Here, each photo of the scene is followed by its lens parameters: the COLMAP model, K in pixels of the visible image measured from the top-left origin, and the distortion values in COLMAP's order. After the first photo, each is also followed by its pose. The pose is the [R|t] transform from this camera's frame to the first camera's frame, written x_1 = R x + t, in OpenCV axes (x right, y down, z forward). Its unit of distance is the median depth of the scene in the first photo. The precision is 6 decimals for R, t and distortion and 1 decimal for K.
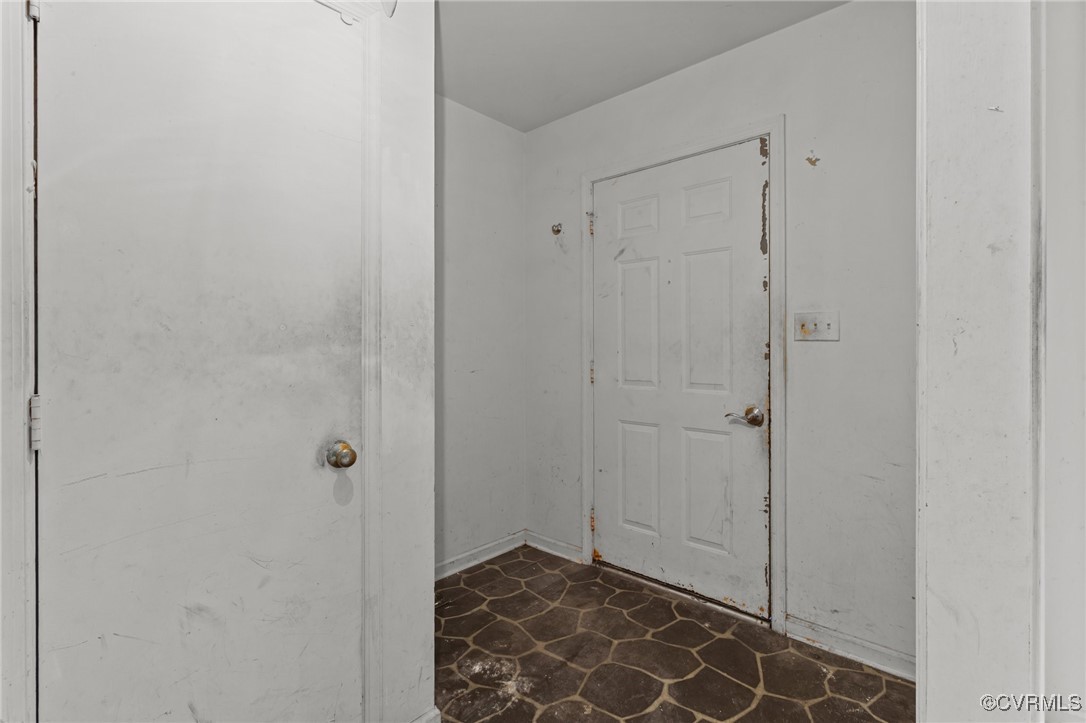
lens RADIAL K [[513.8, 0, 540.4], [0, 513.8, 353.5], [0, 0, 1]] dist [0.000969, 0.000909]
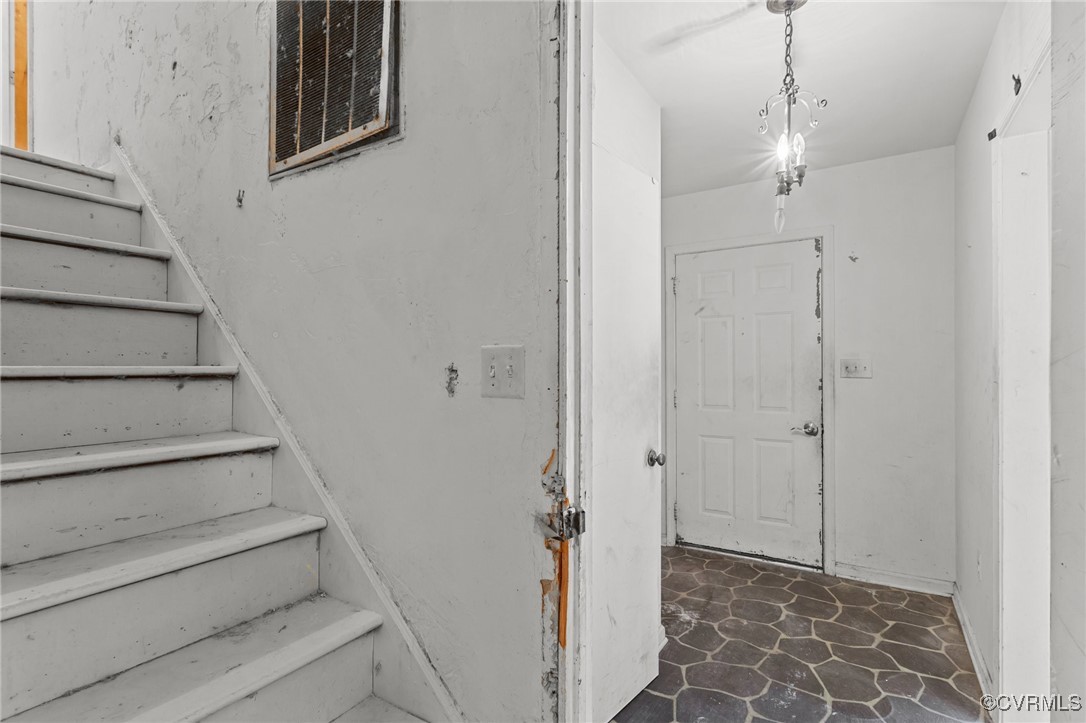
lens RADIAL K [[527.1, 0, 543.4], [0, 527.1, 371.7], [0, 0, 1]] dist [0.002292, 0.001337]
pose [[0.985388, -0.004694, 0.170262, -0.582506], [0.005078, 0.999985, -0.001817, -0.040997], [-0.170251, 0.002655, 0.985397, -0.342584]]
